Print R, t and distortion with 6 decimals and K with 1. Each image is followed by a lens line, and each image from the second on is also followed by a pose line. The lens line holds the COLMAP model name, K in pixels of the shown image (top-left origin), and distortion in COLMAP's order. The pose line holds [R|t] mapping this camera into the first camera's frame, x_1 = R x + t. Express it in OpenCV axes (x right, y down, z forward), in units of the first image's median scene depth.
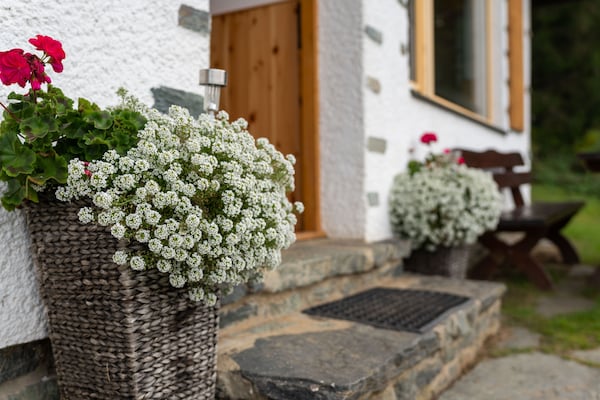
lens RADIAL K [[570.6, 0, 300.0], [0, 570.6, 200.0], [0, 0, 1]] dist [-0.006692, -0.011750]
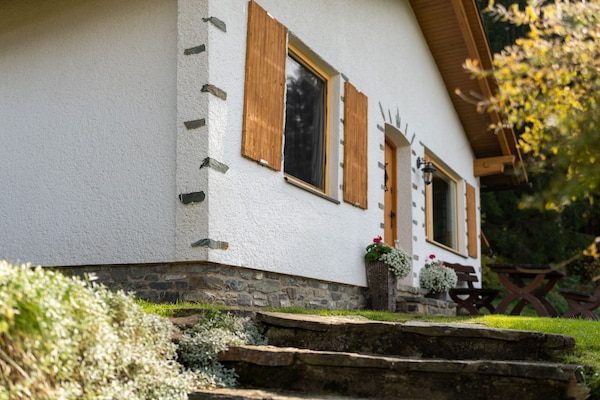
lens RADIAL K [[570.6, 0, 300.0], [0, 570.6, 200.0], [0, 0, 1]] dist [-0.006692, -0.011750]
pose [[0.999002, 0.044197, 0.006490, -0.467757], [-0.041804, 0.976176, -0.212914, 0.251941], [-0.015746, 0.212430, 0.977049, -1.842838]]
